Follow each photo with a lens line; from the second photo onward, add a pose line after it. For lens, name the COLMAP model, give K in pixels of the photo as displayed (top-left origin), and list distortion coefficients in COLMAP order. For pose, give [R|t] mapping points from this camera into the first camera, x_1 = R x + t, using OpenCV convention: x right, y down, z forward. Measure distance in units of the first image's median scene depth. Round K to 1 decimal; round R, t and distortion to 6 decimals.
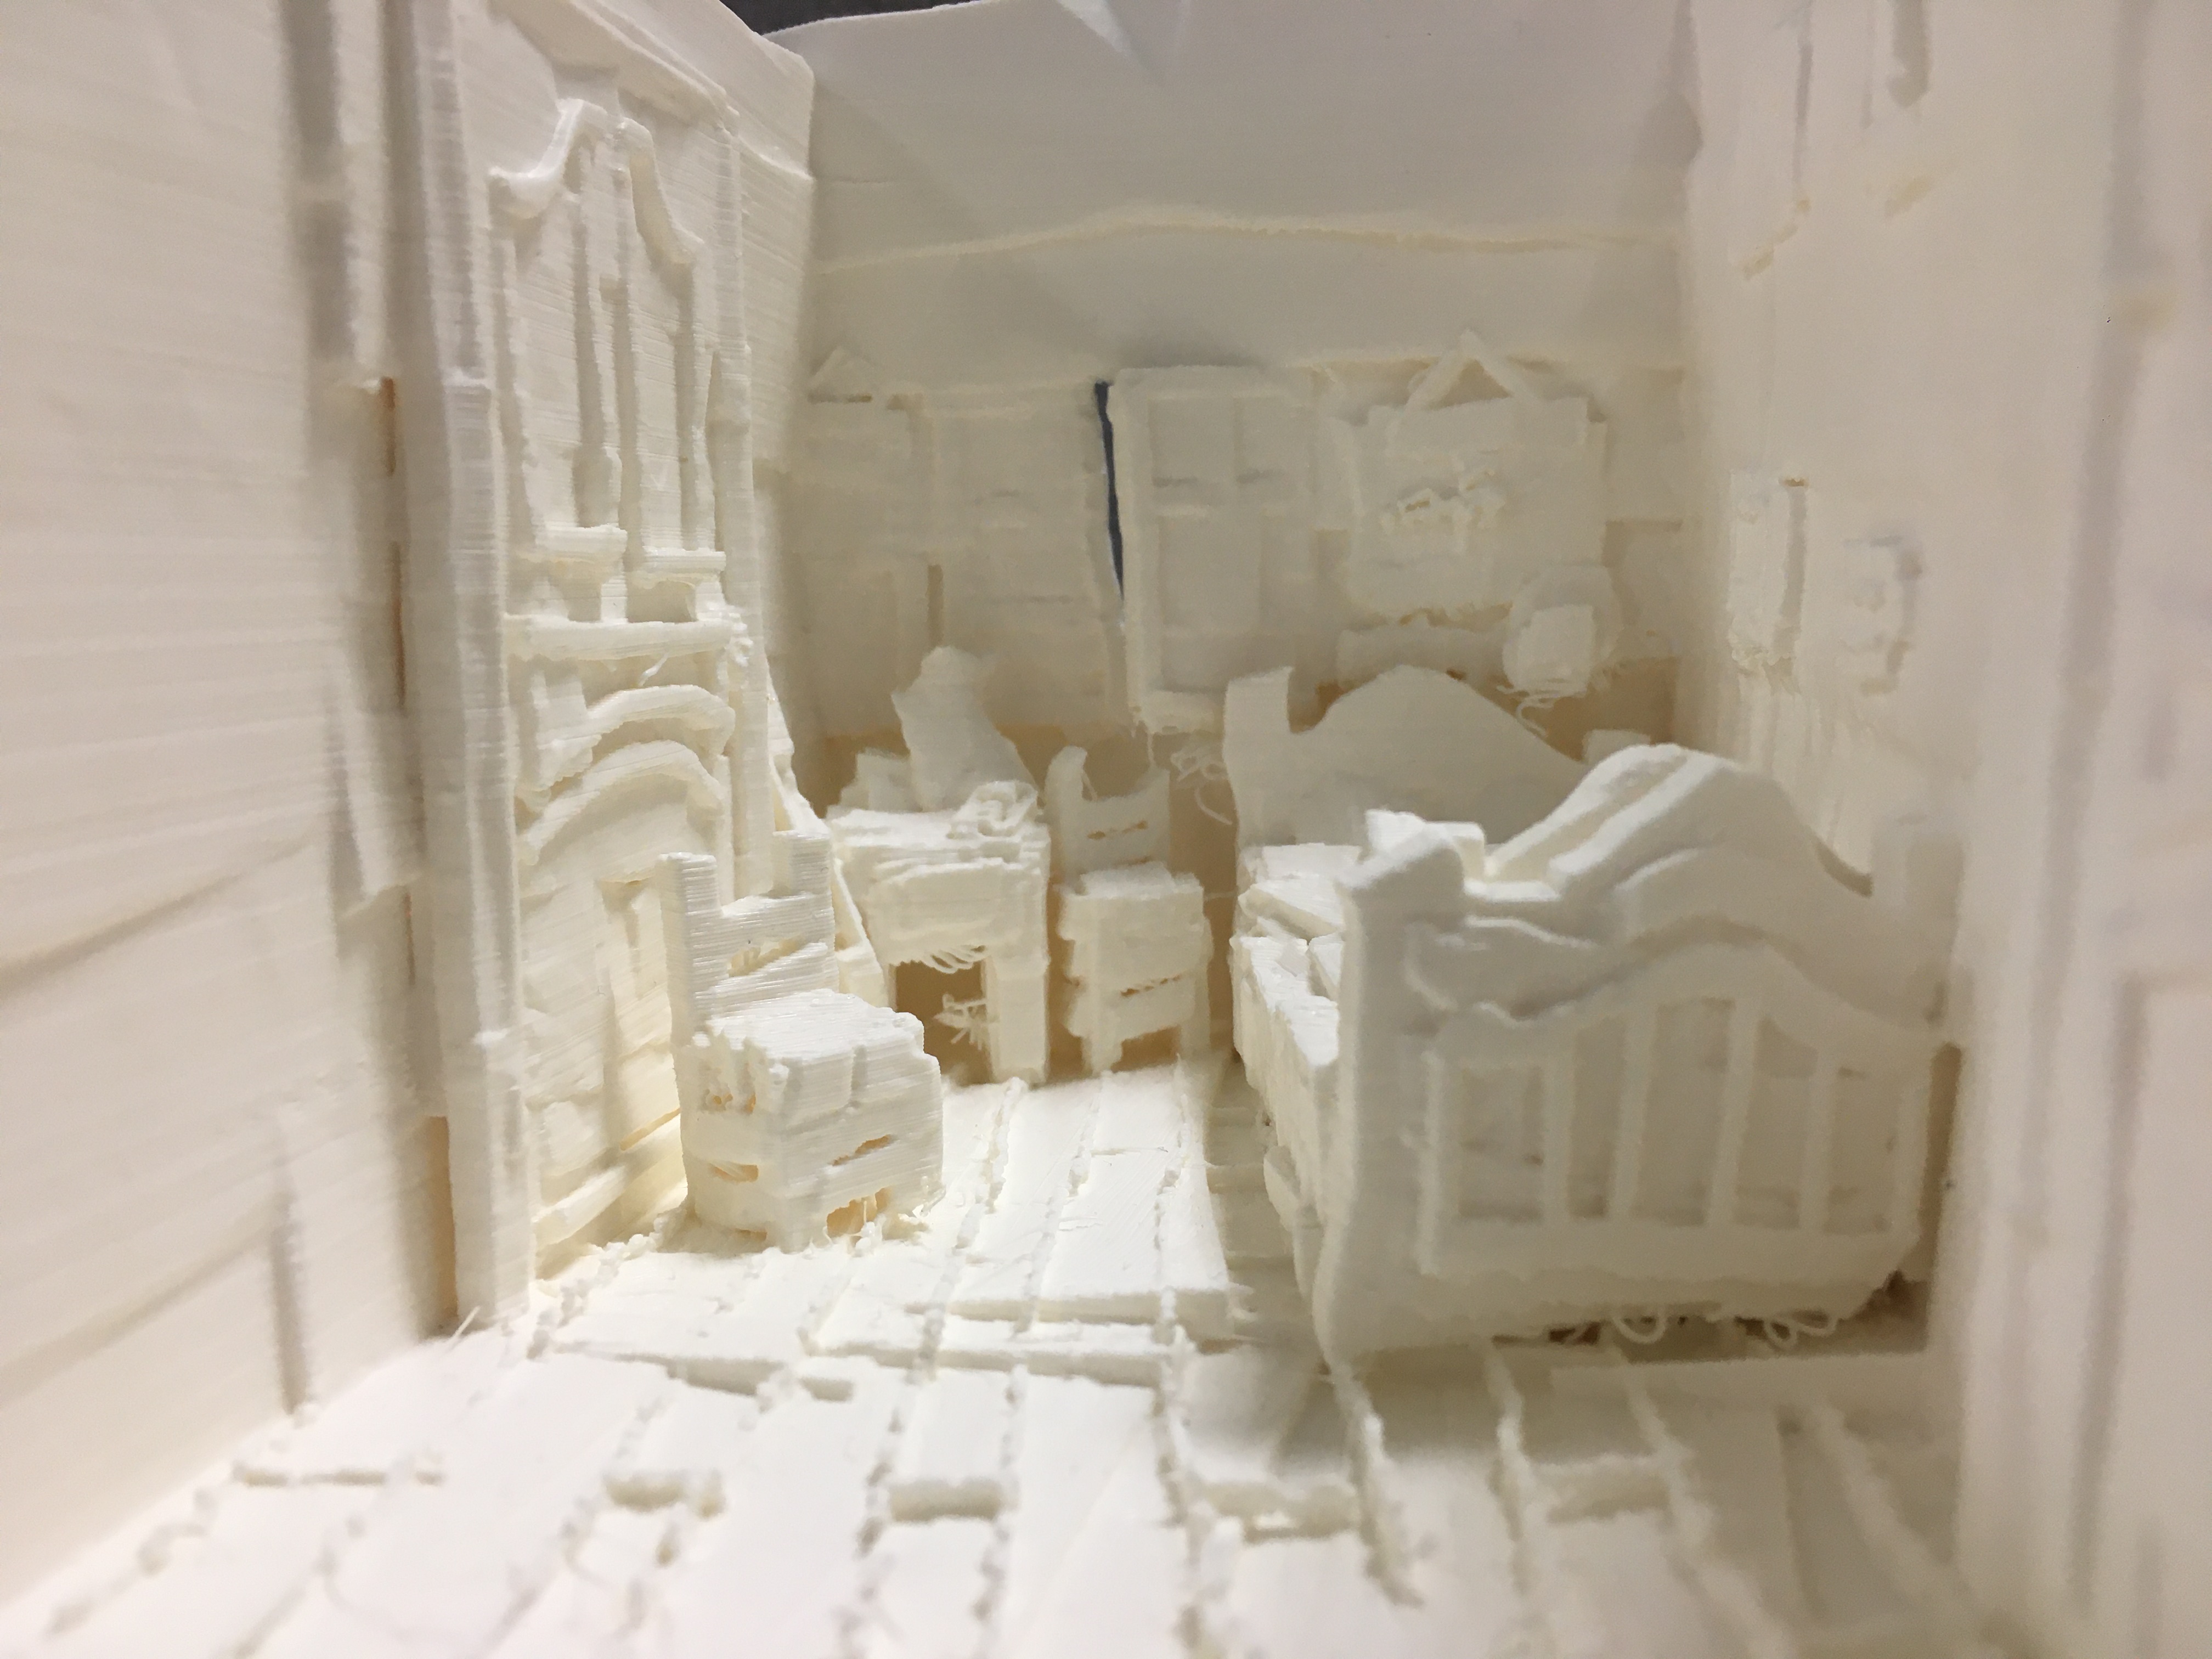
lens RADIAL K [[1944.2, 0, 1099.3], [0, 1944.2, 843.0], [0, 0, 1]] dist [0.067088, -0.112177]
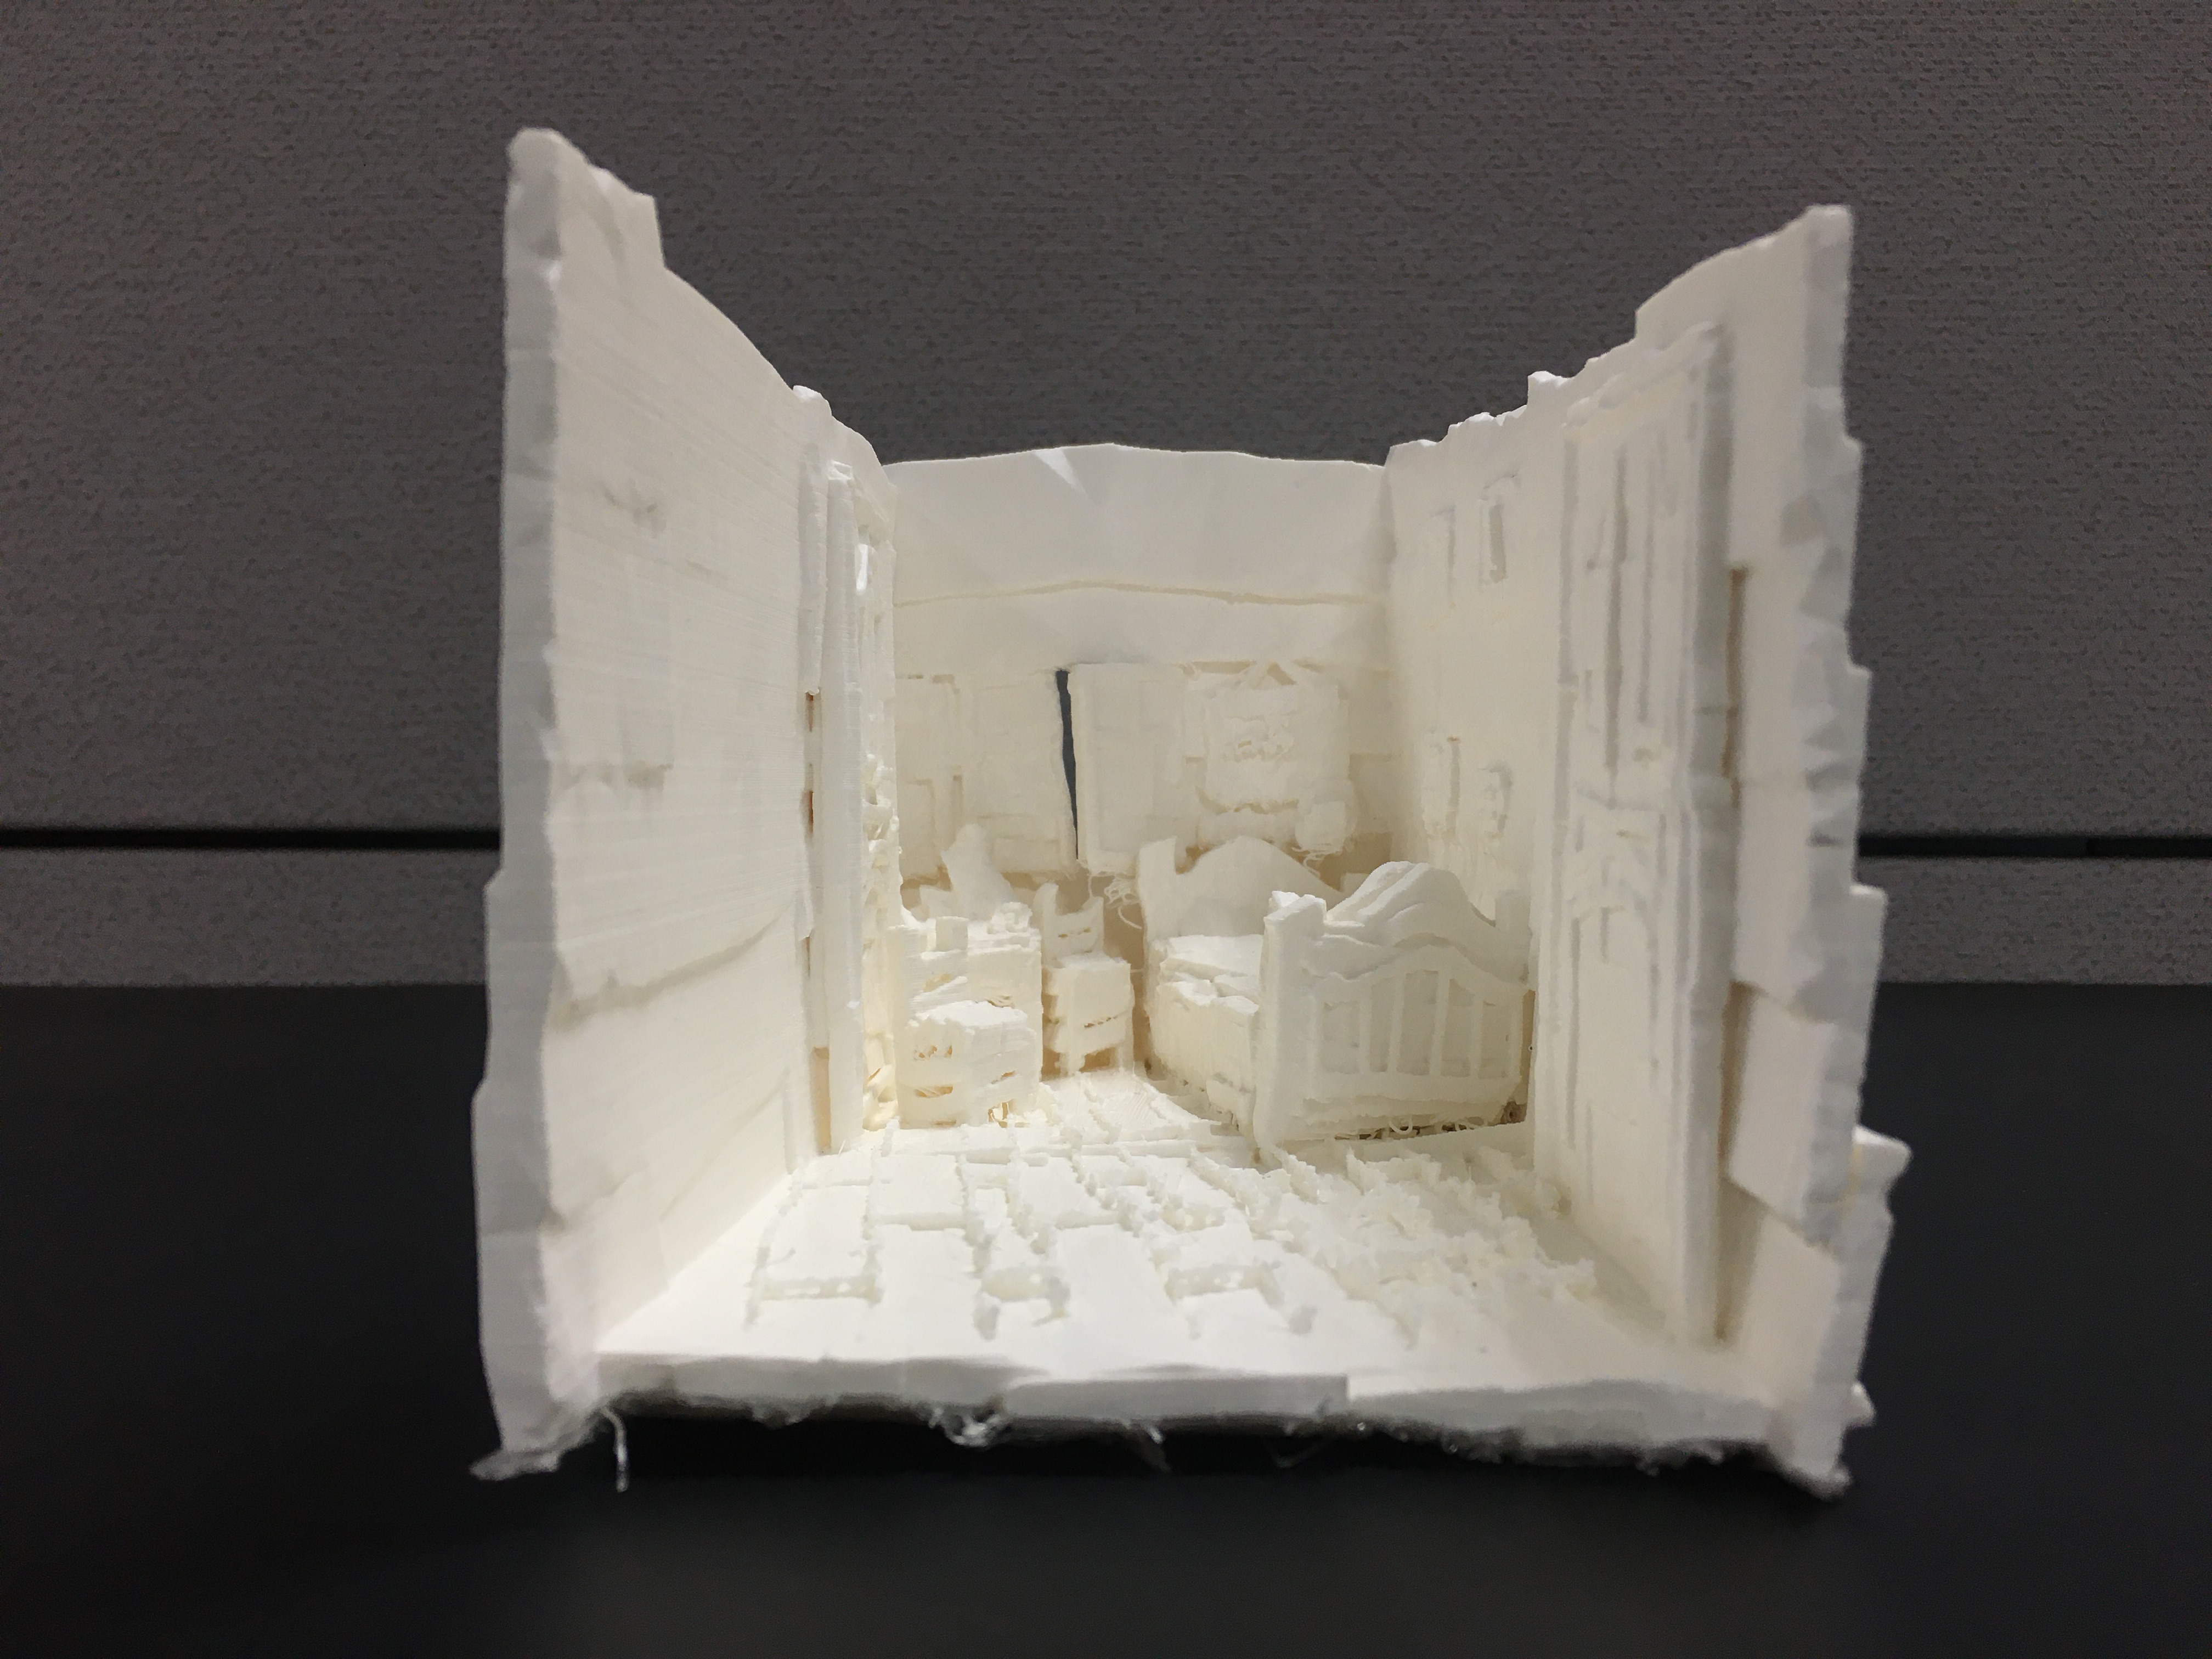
lens RADIAL K [[1944.2, 0, 1099.3], [0, 1944.2, 843.0], [0, 0, 1]] dist [0.067088, -0.112177]
pose [[0.986292, 0.003118, 0.164980, -0.386321], [0.014503, 0.994314, -0.105498, 0.147077], [-0.164371, 0.106445, 0.980638, -1.030647]]
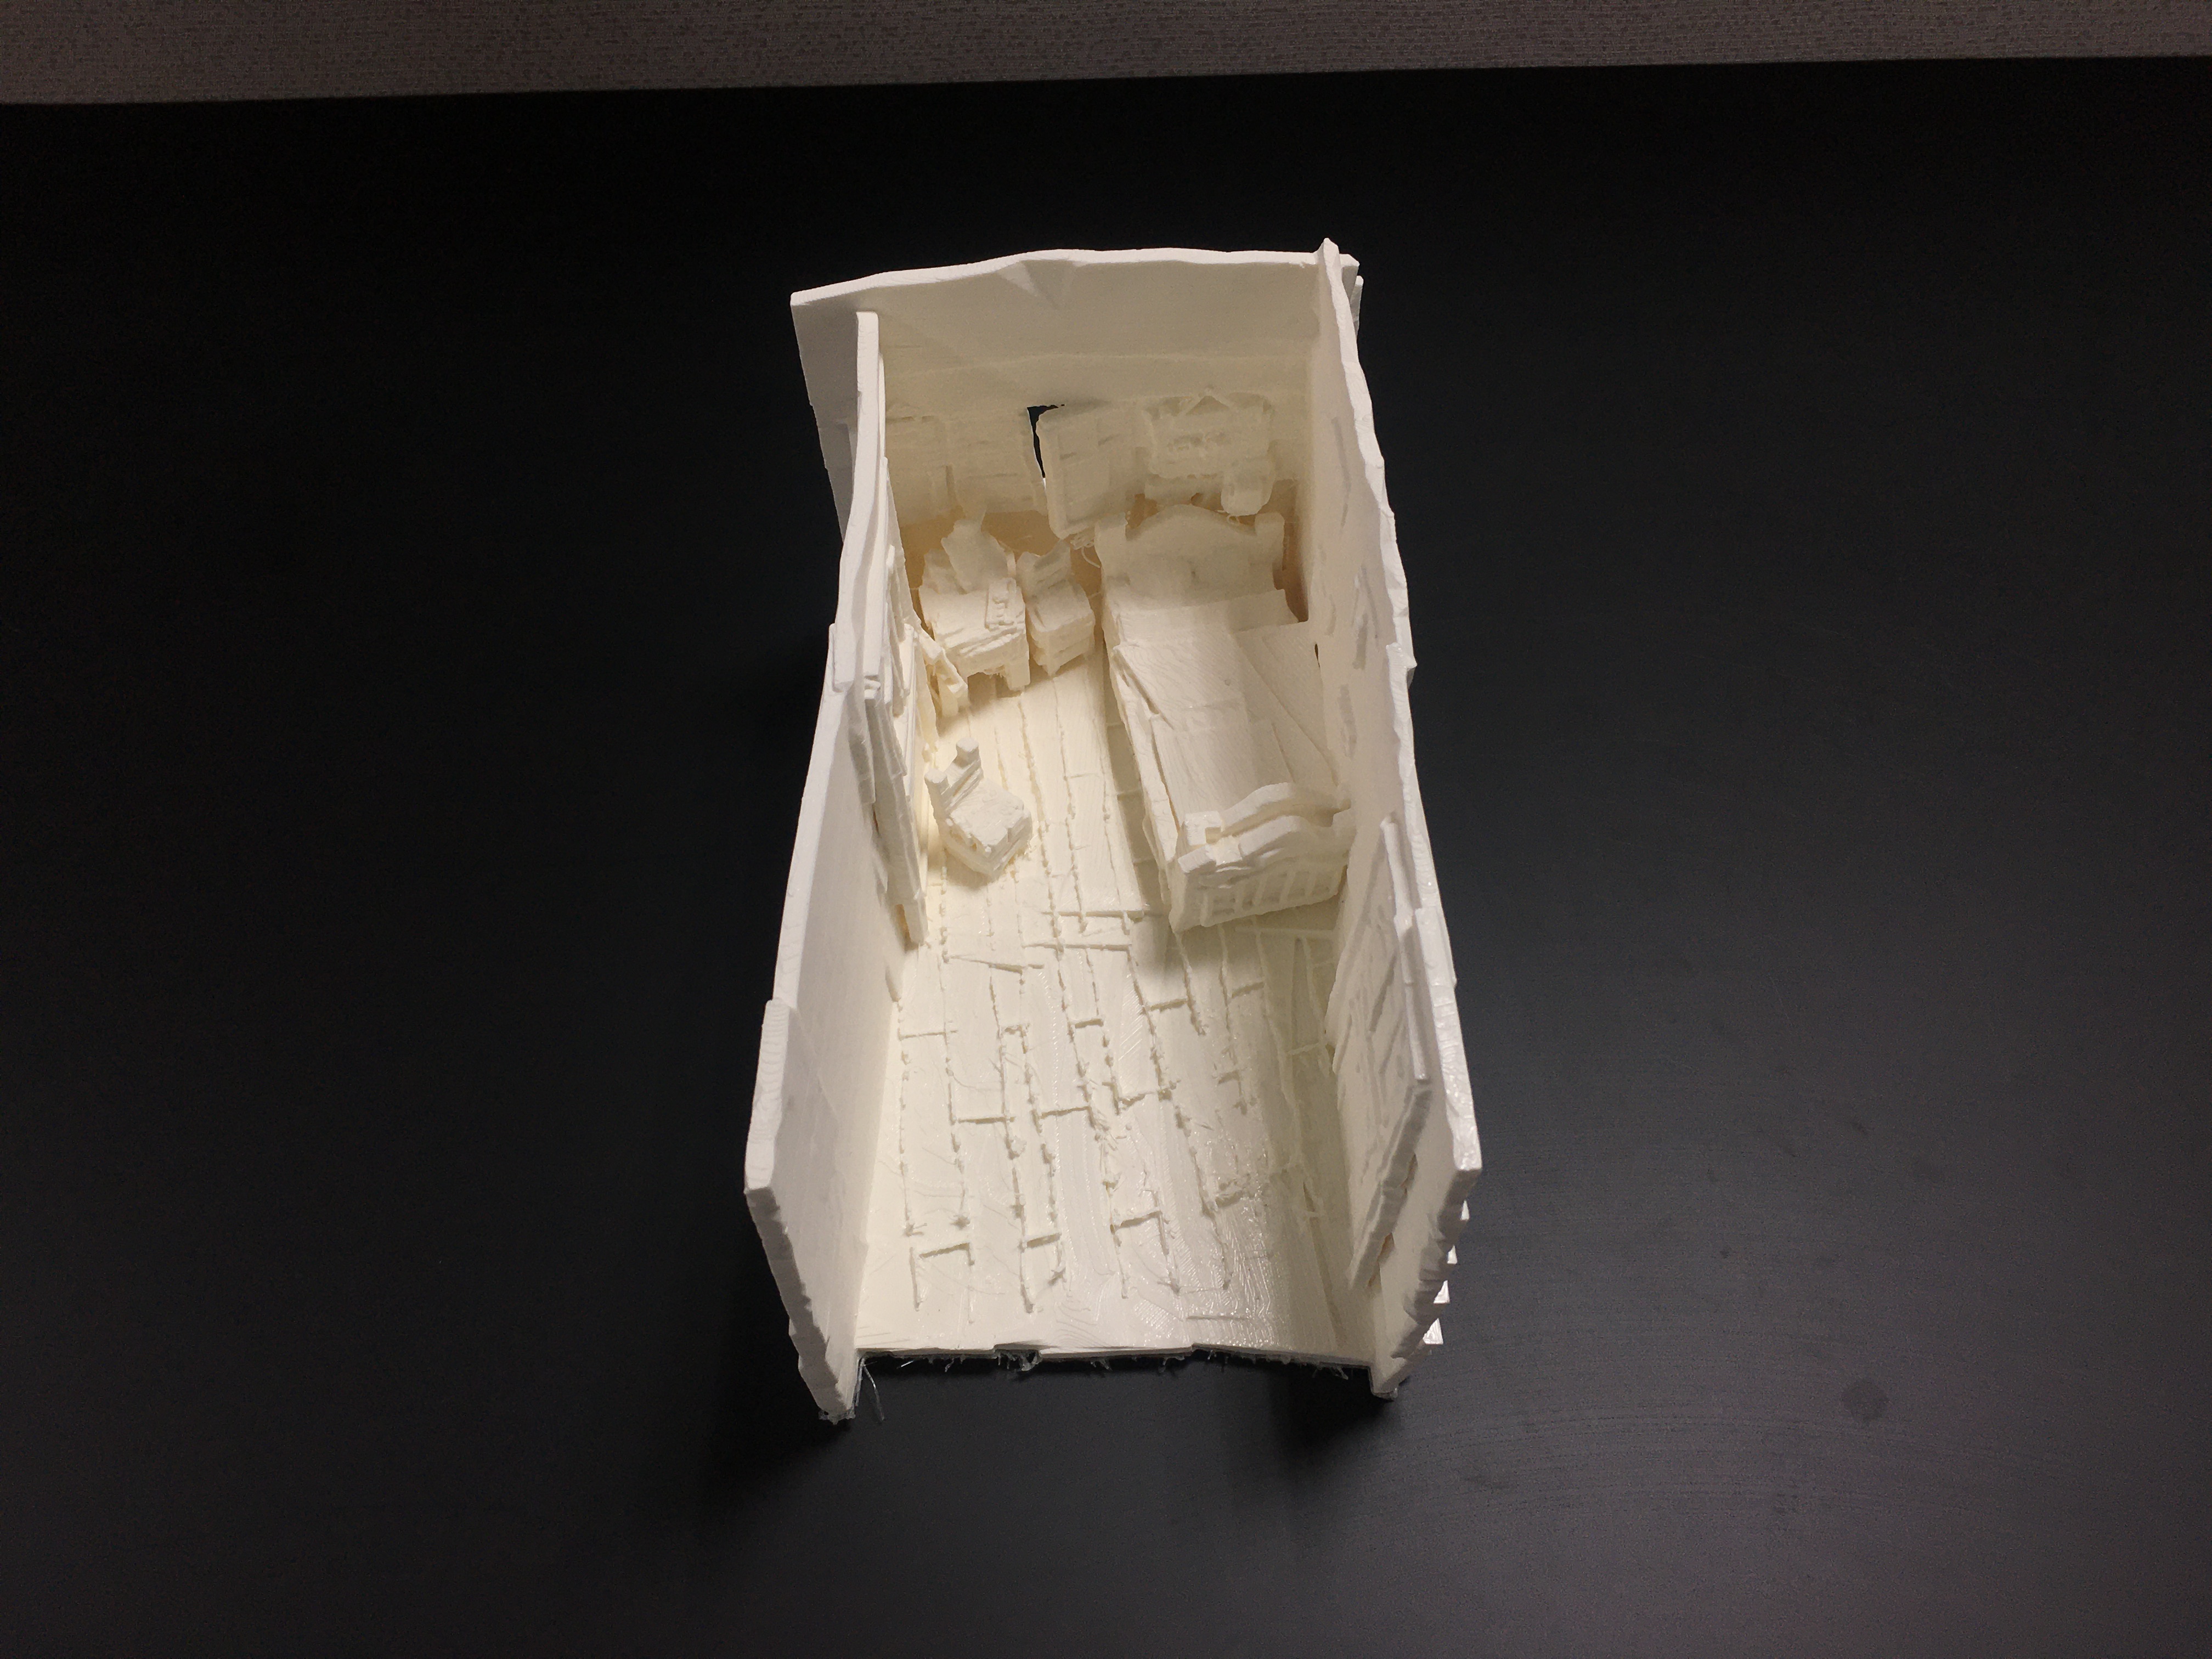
lens RADIAL K [[1922.2, 0, 1101.9], [0, 1922.2, 865.8], [0, 0, 1]] dist [0.070296, -0.108484]
pose [[0.982725, -0.158633, 0.095330, -0.299741], [0.025775, 0.627384, 0.778283, -2.341873], [-0.183270, -0.762381, 0.620635, -0.963984]]
